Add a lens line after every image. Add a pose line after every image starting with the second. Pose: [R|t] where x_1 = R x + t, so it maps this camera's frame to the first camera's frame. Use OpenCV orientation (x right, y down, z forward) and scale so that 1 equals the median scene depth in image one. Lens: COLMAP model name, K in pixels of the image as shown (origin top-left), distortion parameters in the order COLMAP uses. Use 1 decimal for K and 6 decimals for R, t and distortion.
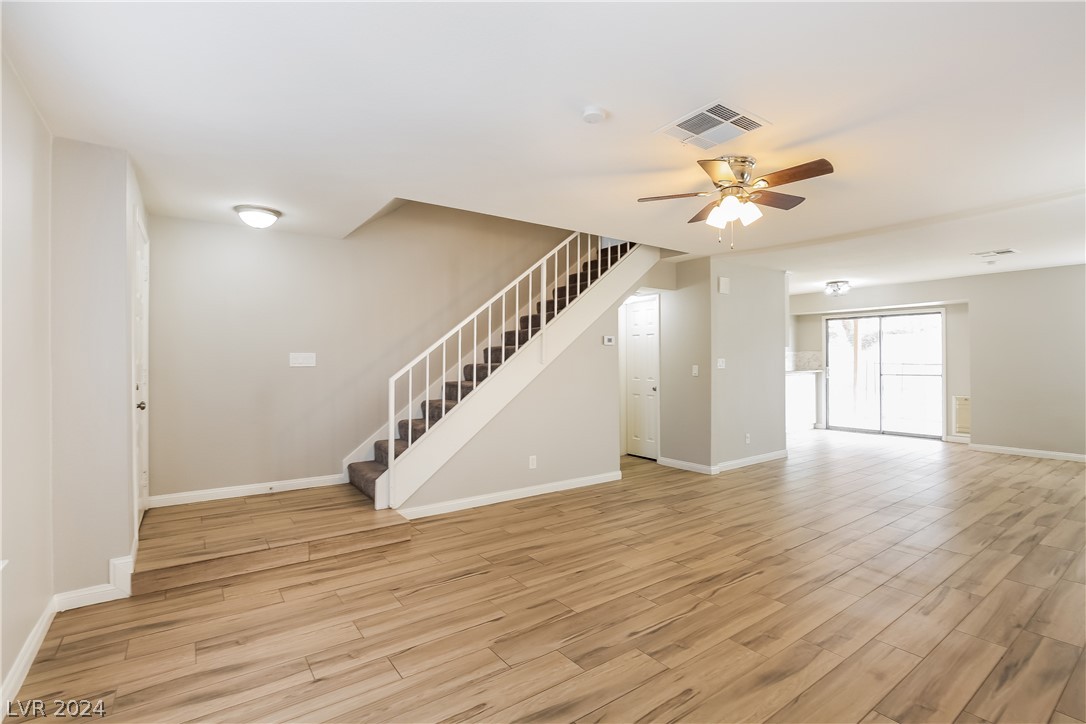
lens RADIAL K [[497.5, 0, 545.8], [0, 497.5, 356.4], [0, 0, 1]] dist [0.002262, -0.000026]
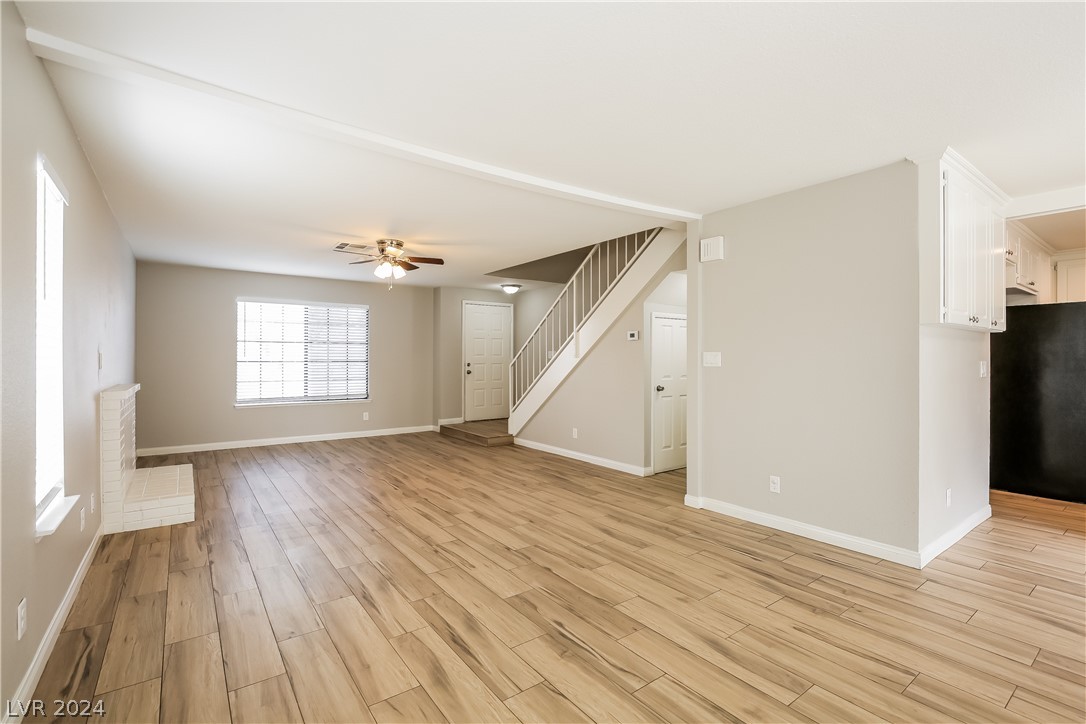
lens RADIAL K [[497.5, 0, 579.9], [0, 497.5, 361.1], [0, 0, 1]] dist [0.002262, -0.000026]
pose [[0.046018, 0.003578, -0.998934, 1.434670], [0.001901, 0.999991, 0.003669, 0.020396], [0.998939, -0.002068, 0.046011, 1.072030]]
